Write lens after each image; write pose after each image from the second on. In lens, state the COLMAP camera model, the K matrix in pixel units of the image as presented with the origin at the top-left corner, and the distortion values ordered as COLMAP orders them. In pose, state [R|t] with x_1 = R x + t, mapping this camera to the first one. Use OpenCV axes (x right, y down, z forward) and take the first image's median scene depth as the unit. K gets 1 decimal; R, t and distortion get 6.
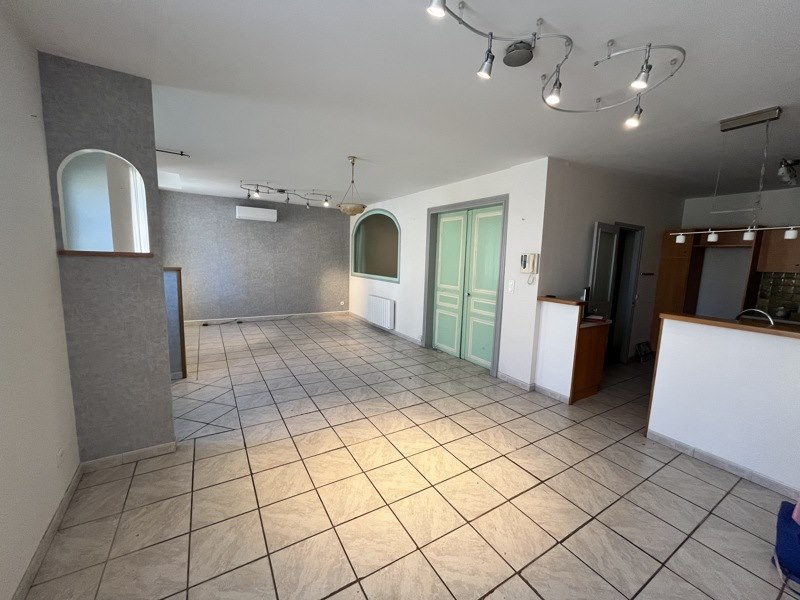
lens RADIAL K [[320.7, 0, 398.0], [0, 320.7, 300.0], [0, 0, 1]] dist [-0.003836, 0.000336]
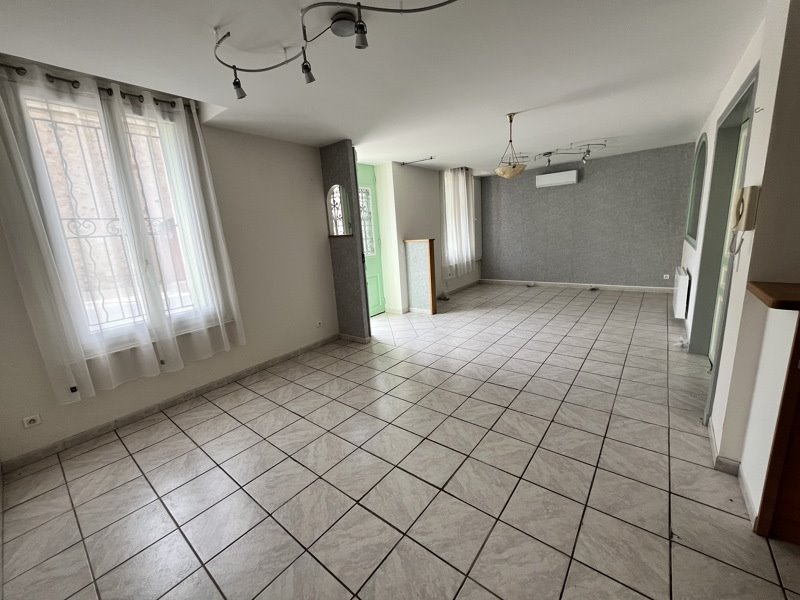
lens RADIAL K [[320.7, 0, 399.7], [0, 320.7, 299.4], [0, 0, 1]] dist [-0.003836, 0.000336]
pose [[0.346754, 0.147099, -0.926349, 0.685160], [-0.048004, 0.989115, 0.139097, -0.025957], [0.936727, -0.003764, 0.350041, 0.366515]]
